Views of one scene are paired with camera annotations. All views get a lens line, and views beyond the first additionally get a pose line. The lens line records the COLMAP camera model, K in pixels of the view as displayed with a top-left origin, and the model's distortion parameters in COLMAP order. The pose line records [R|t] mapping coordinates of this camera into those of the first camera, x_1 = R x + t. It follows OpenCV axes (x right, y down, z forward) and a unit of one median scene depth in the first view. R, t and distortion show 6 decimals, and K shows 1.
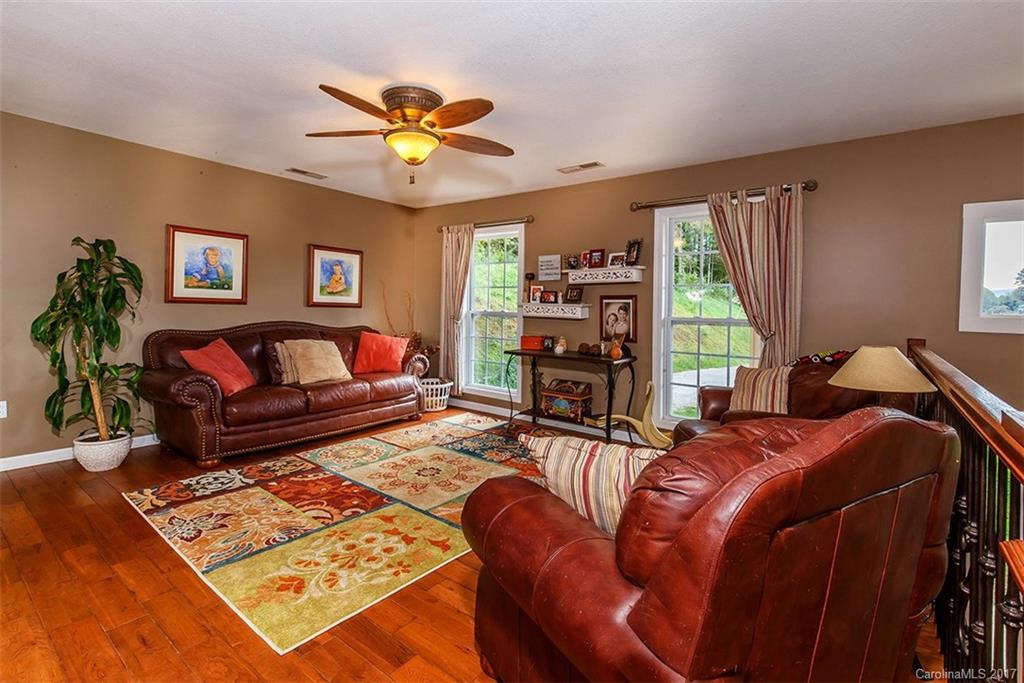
lens RADIAL K [[460.6, 0, 506.9], [0, 460.6, 302.7], [0, 0, 1]] dist [0.002718, -0.000823]
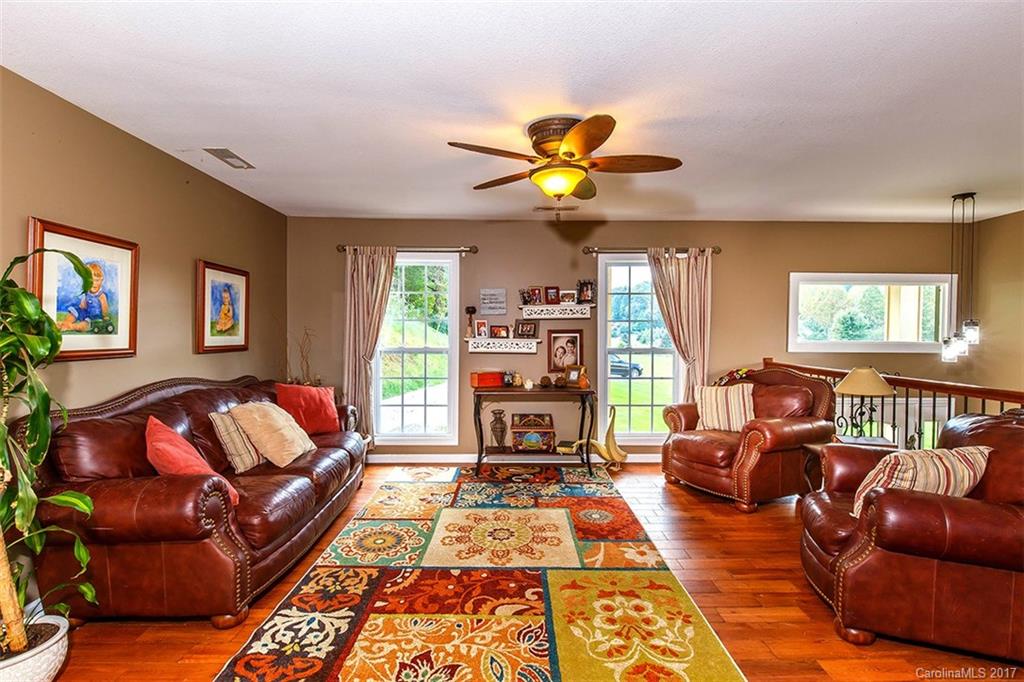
lens RADIAL K [[490.7, 0, 497.7], [0, 490.7, 325.4], [0, 0, 1]] dist [0.008682, -0.001488]
pose [[0.788396, -0.014030, 0.615008, -0.611351], [0.009448, 0.999898, 0.010699, -0.041423], [-0.615096, -0.002625, 0.788448, 0.198335]]
